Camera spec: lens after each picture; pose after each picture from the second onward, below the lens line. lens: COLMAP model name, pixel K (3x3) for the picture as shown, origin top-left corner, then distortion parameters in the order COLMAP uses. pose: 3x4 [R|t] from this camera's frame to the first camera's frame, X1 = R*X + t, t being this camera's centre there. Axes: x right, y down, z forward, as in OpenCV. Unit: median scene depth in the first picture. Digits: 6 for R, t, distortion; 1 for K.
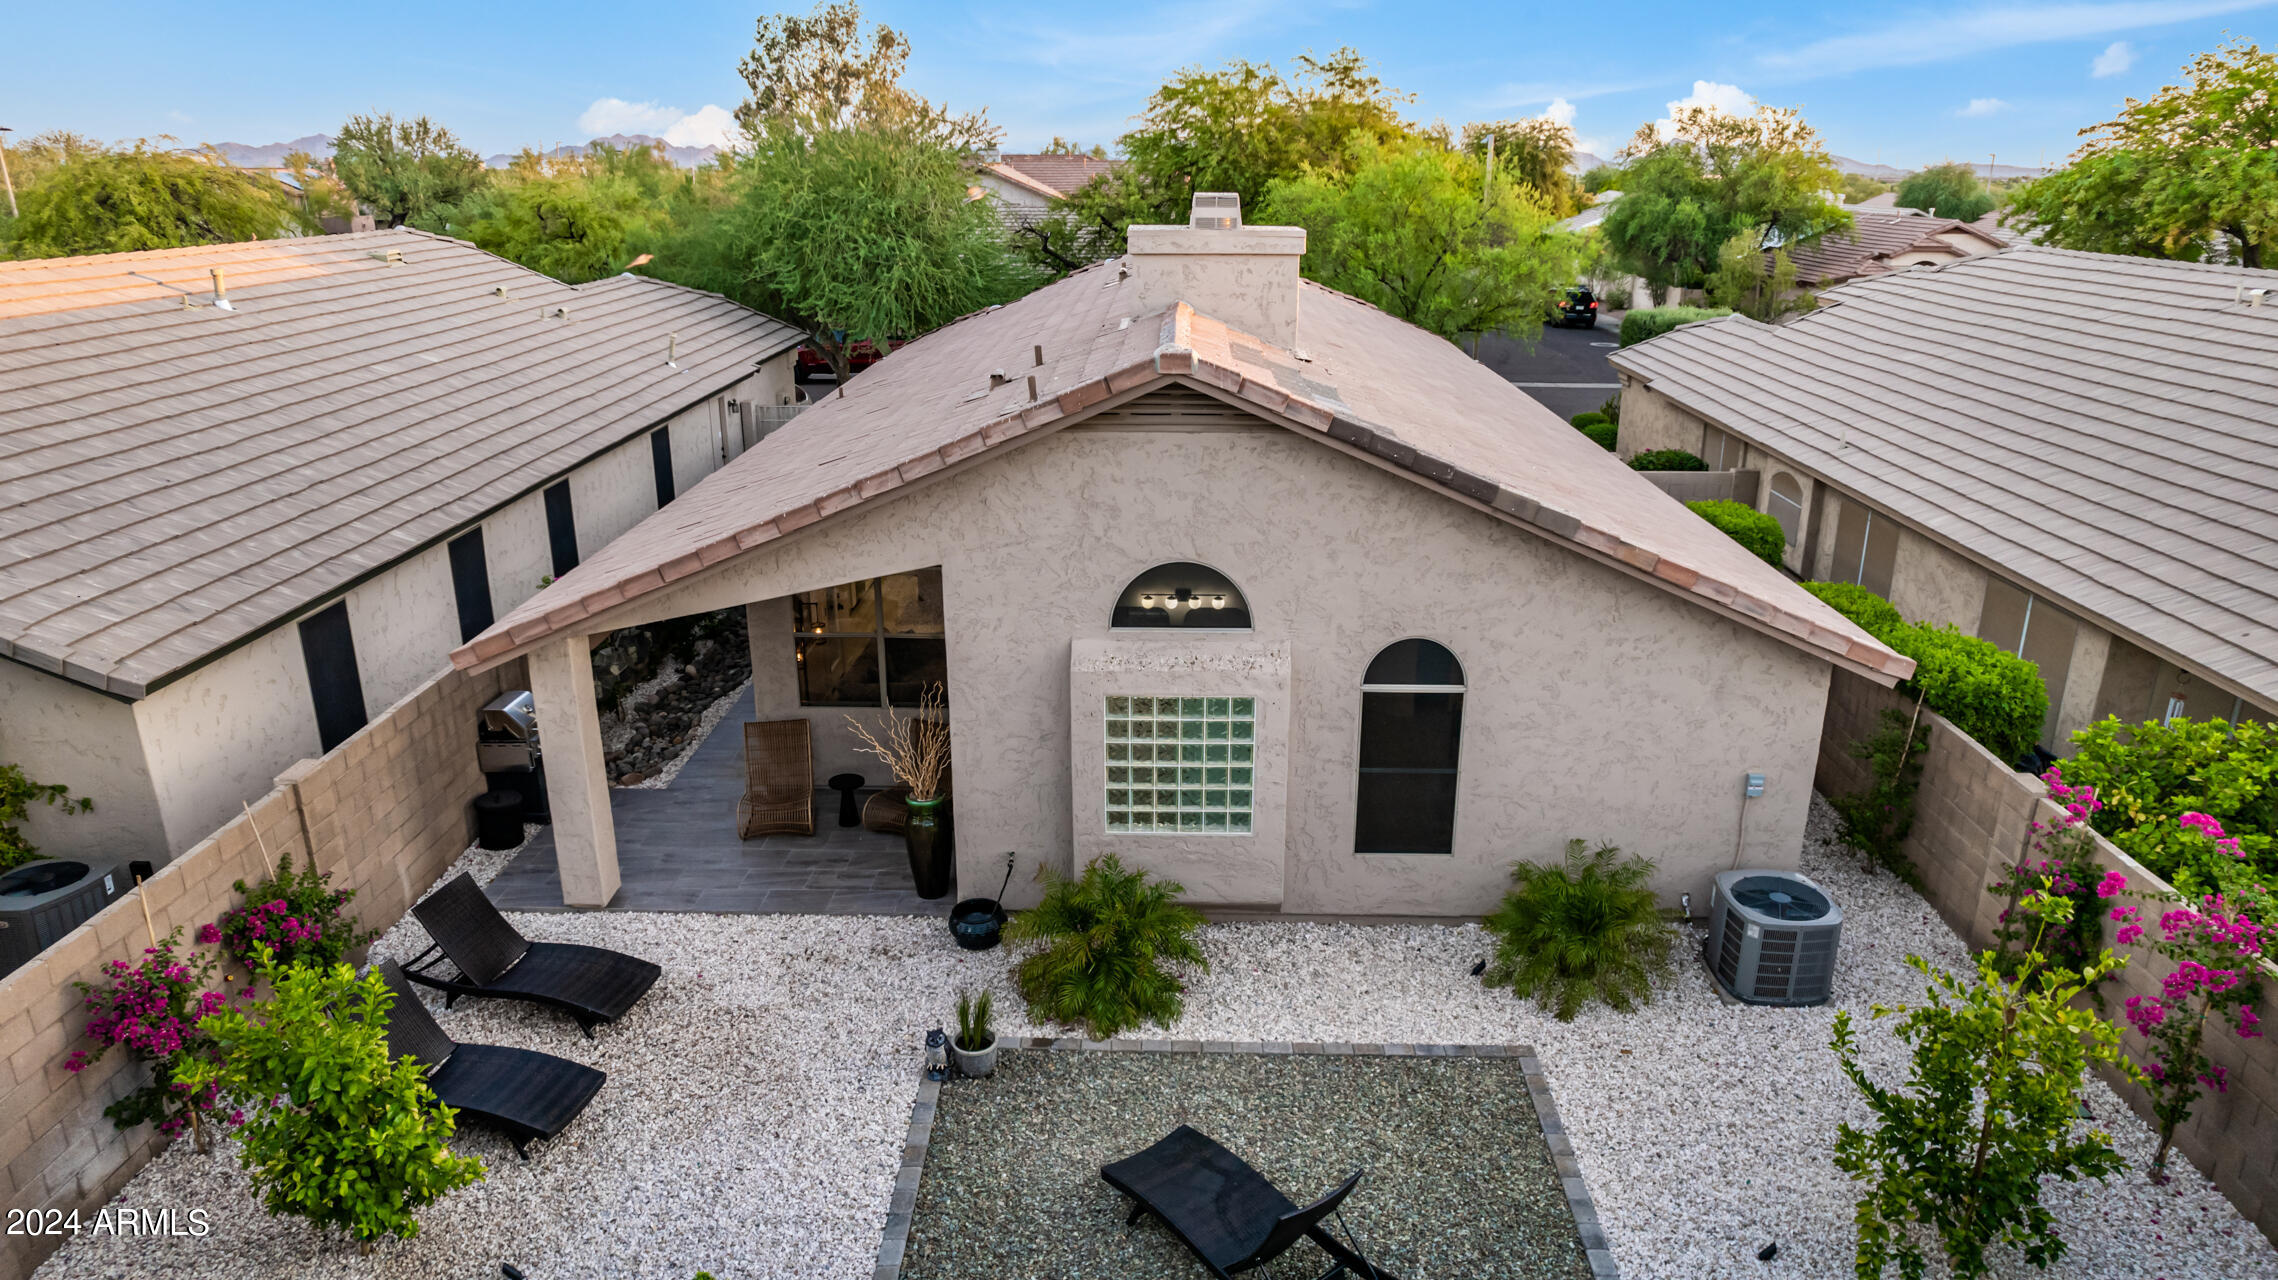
lens RADIAL K [[1445.8, 0, 1146.8], [0, 1445.8, 650.6], [0, 0, 1]] dist [-0.072822, 0.058767]
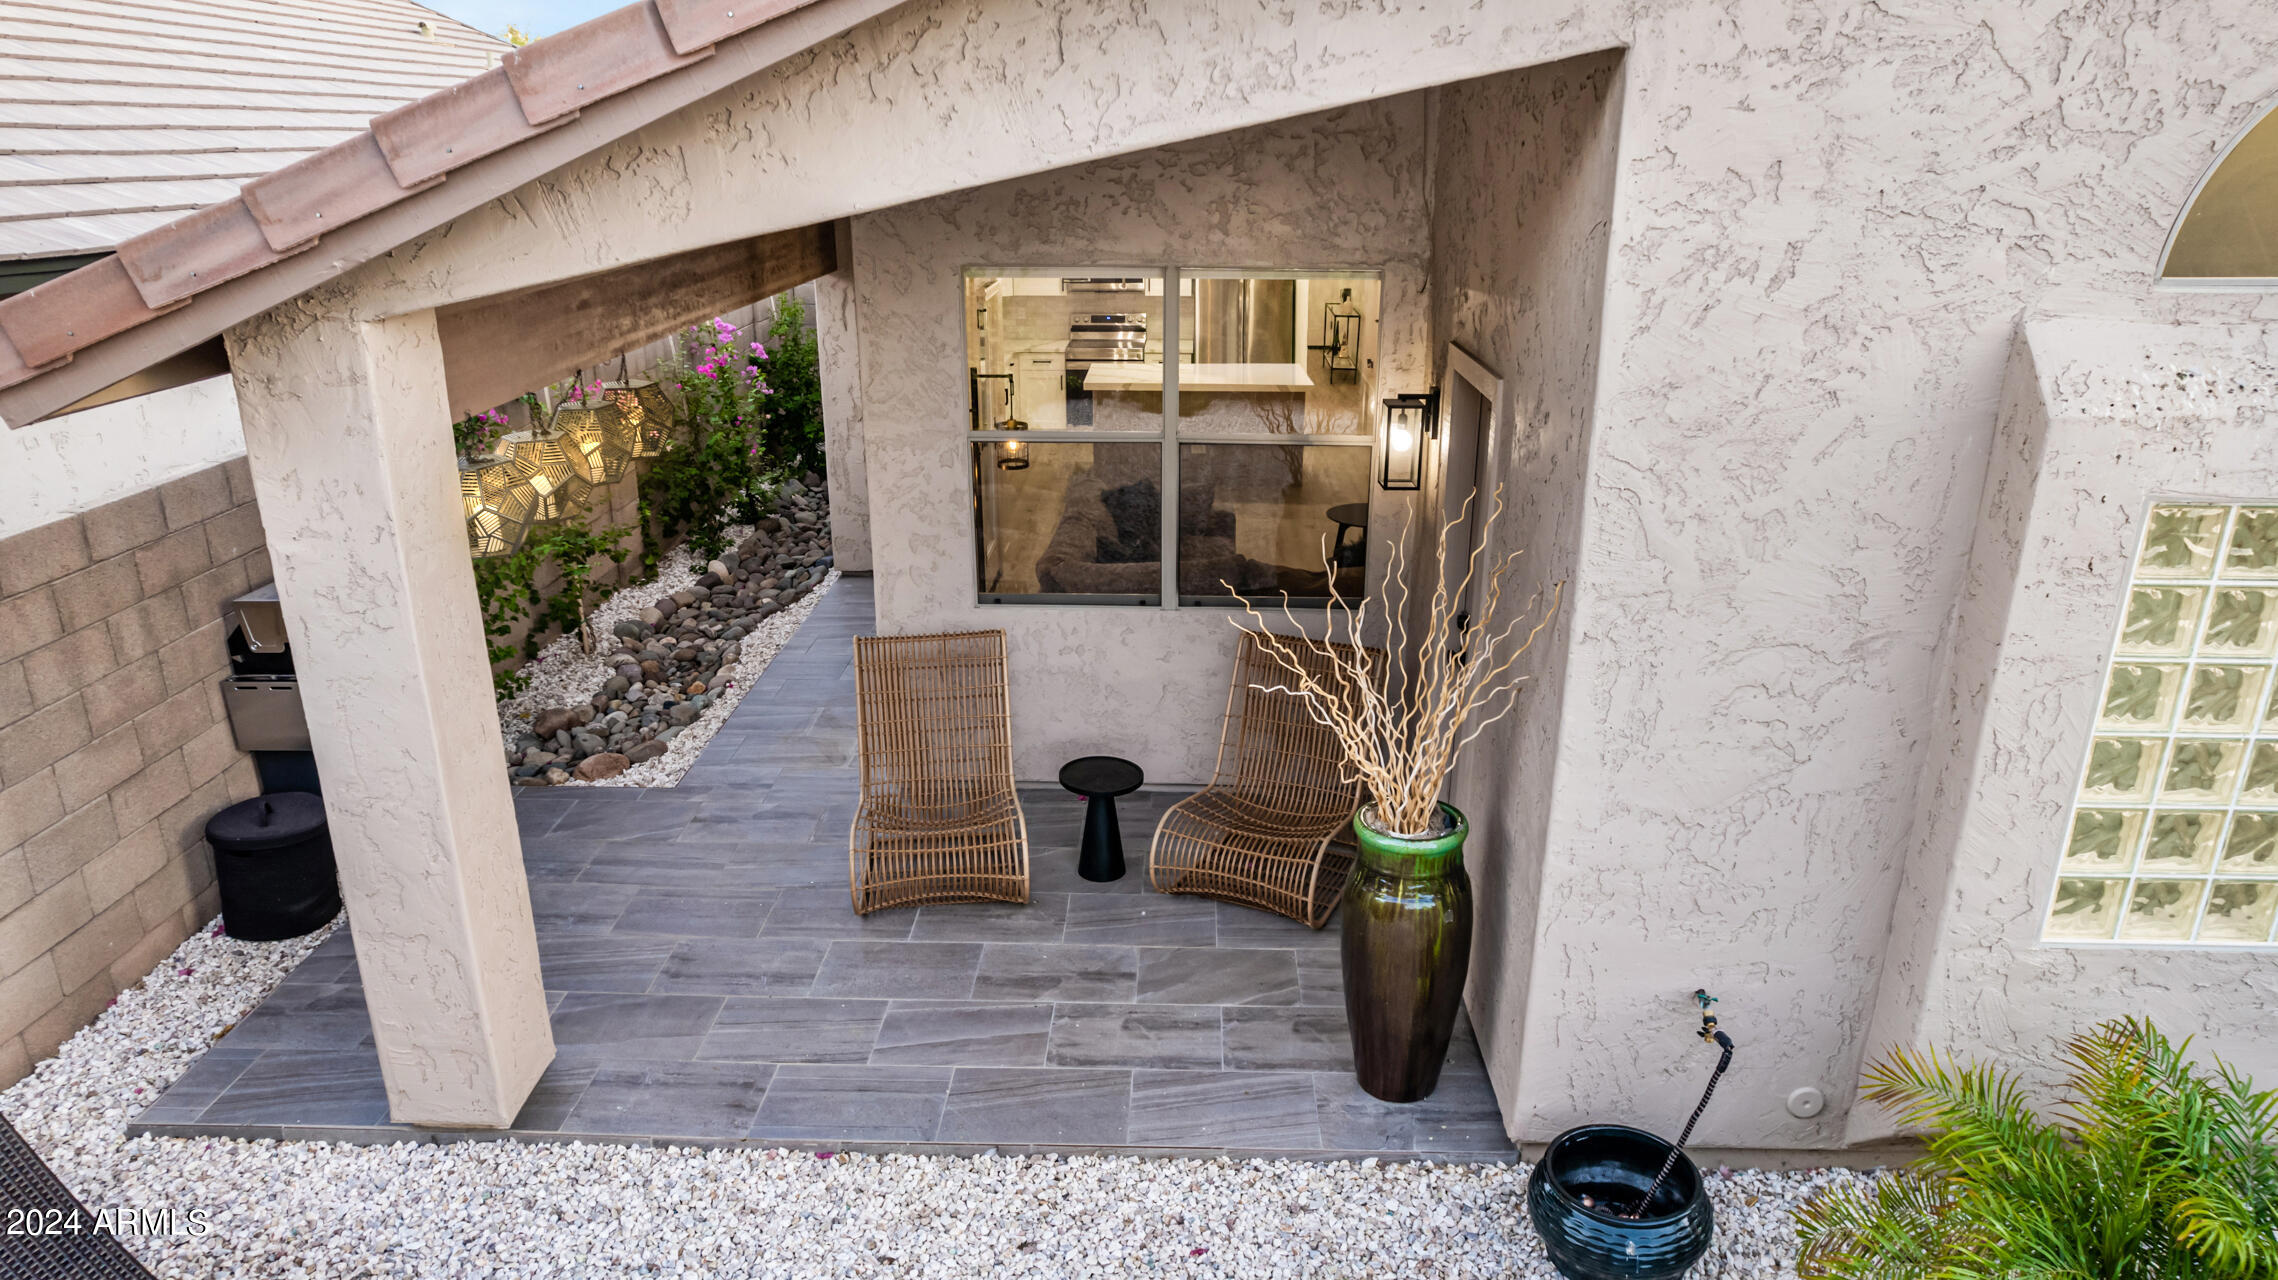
lens RADIAL K [[1445.8, 0, 1142.4], [0, 1445.8, 652.6], [0, 0, 1]] dist [-0.072822, 0.058767]
pose [[0.999966, 0.003441, -0.007533, -0.225193], [-0.003312, 0.999849, 0.017055, 0.055259], [0.007590, -0.017029, 0.999826, 0.671061]]
